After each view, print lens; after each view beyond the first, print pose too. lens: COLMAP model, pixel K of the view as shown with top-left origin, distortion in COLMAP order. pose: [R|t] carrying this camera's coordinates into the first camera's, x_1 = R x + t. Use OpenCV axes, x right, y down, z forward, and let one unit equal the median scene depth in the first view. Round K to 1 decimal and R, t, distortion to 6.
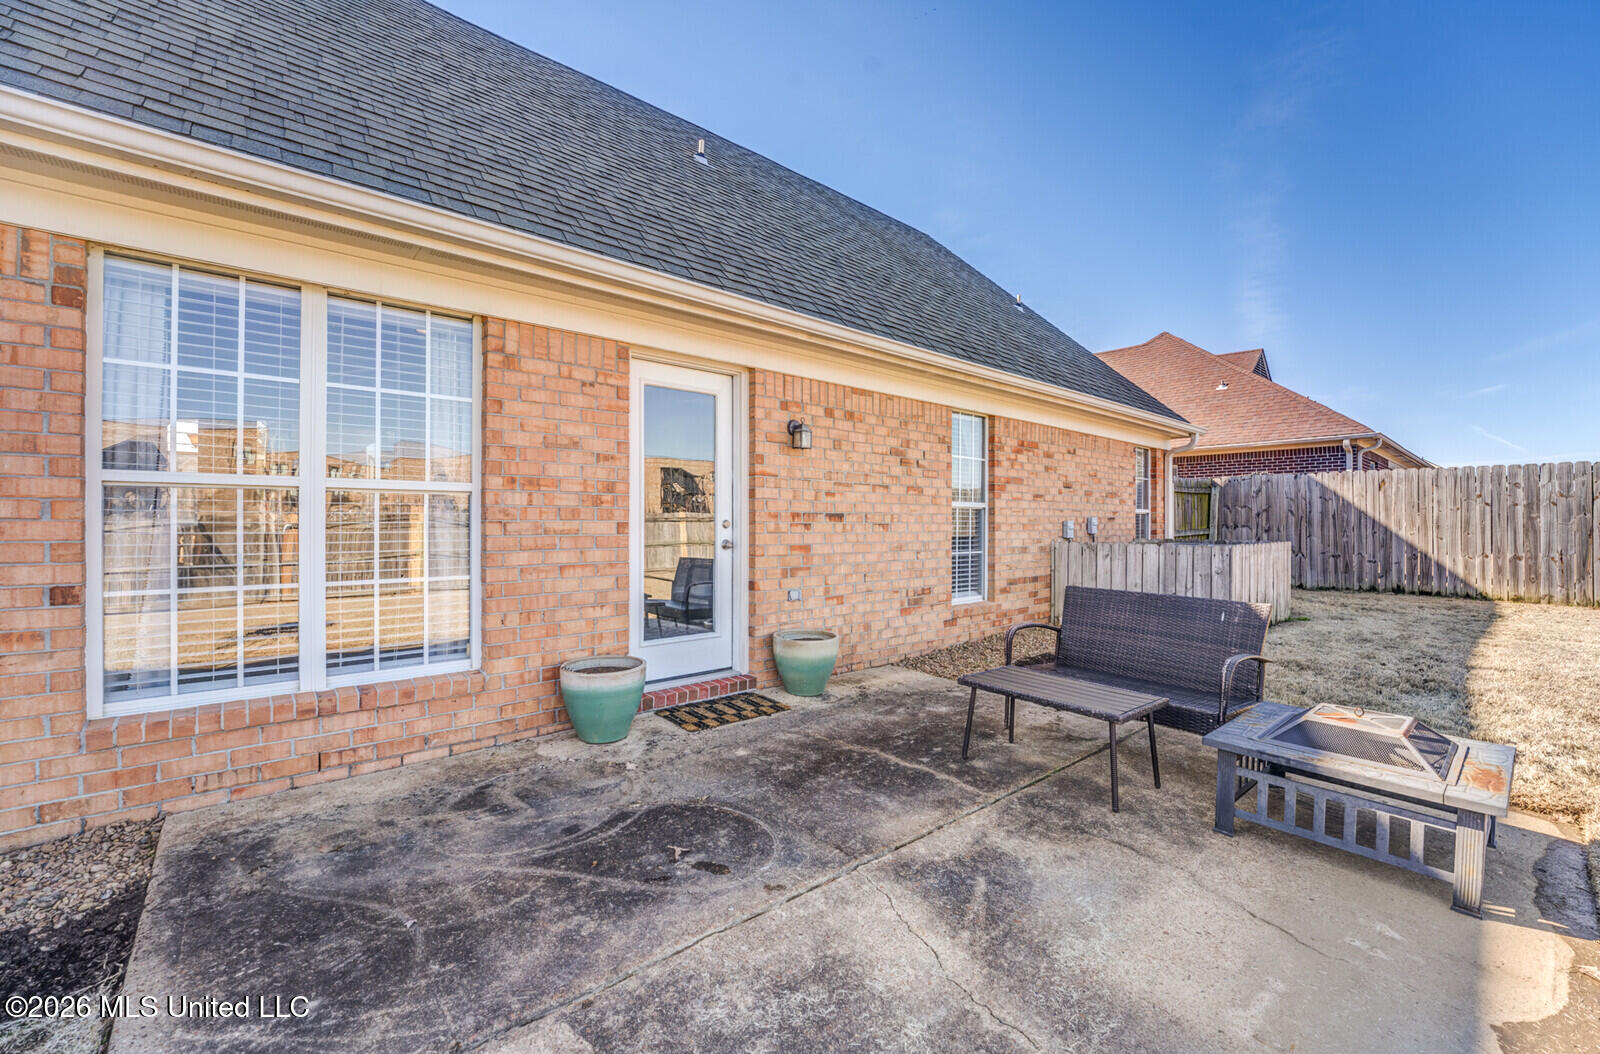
lens RADIAL K [[656.2, 0, 808.4], [0, 656.2, 523.5], [0, 0, 1]] dist [-0.017706, 0.001047]
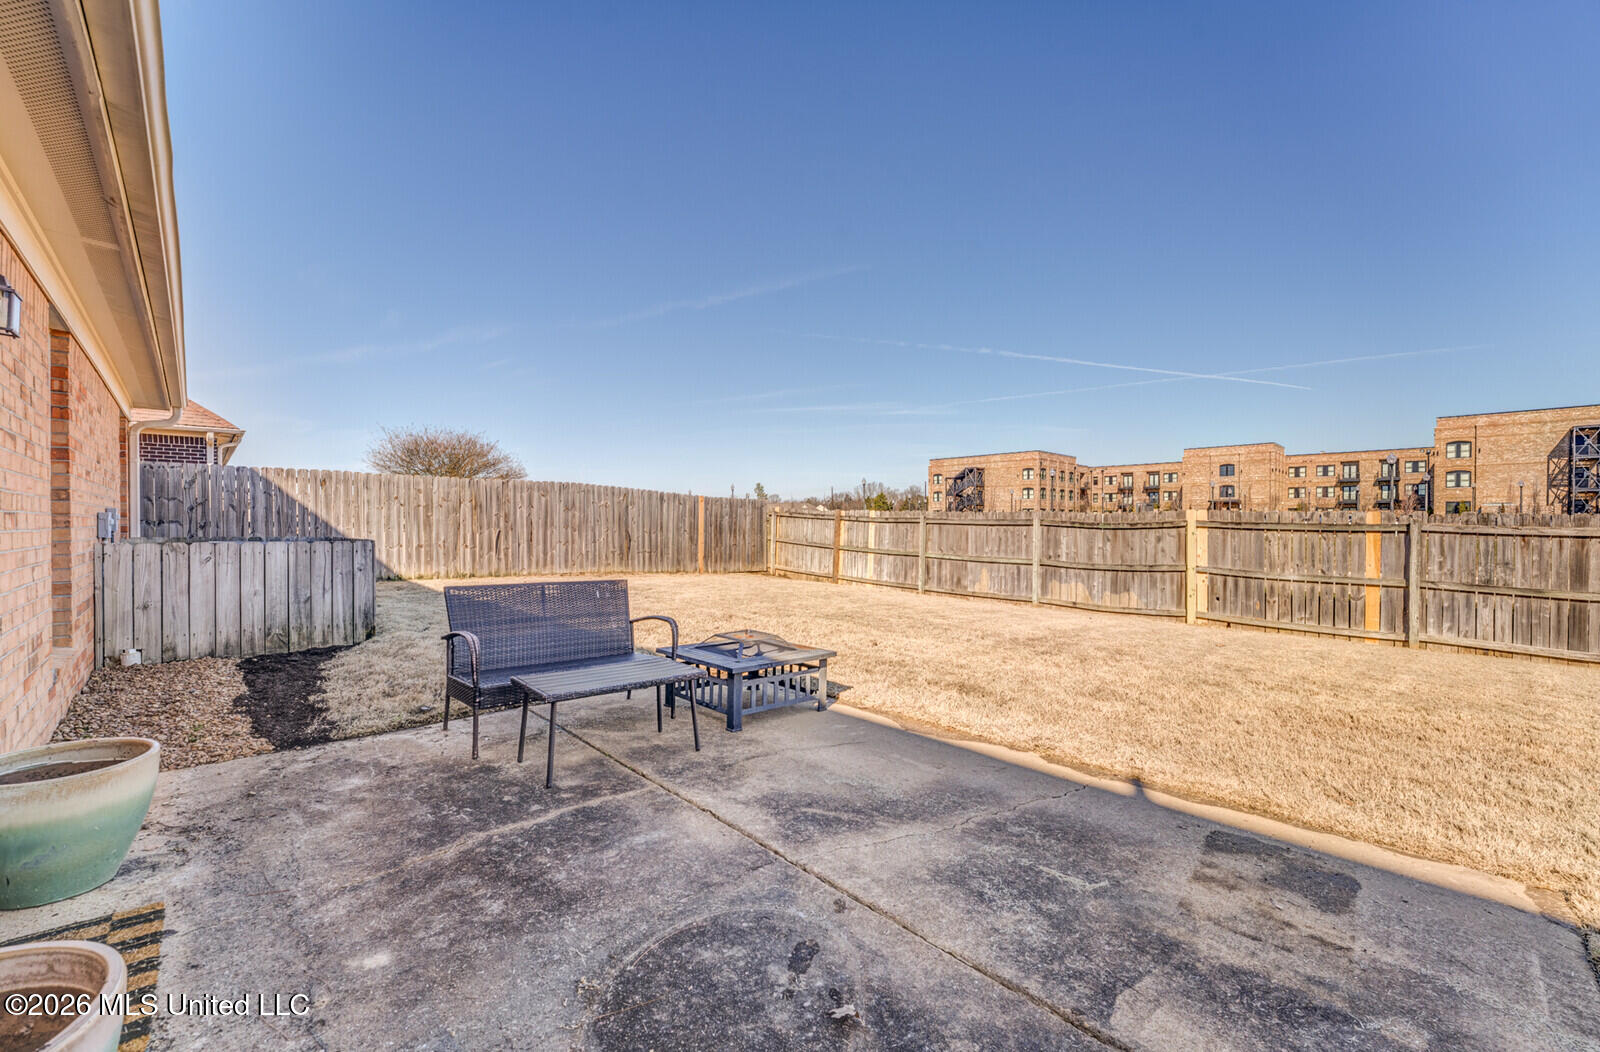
lens RADIAL K [[656.2, 0, 786.8], [0, 656.2, 525.0], [0, 0, 1]] dist [-0.017706, 0.001047]
pose [[-0.031671, -0.003015, 0.999494, -0.465051], [-0.002478, 0.999993, 0.002938, 0.008374], [-0.999495, -0.002383, -0.031678, 0.531222]]
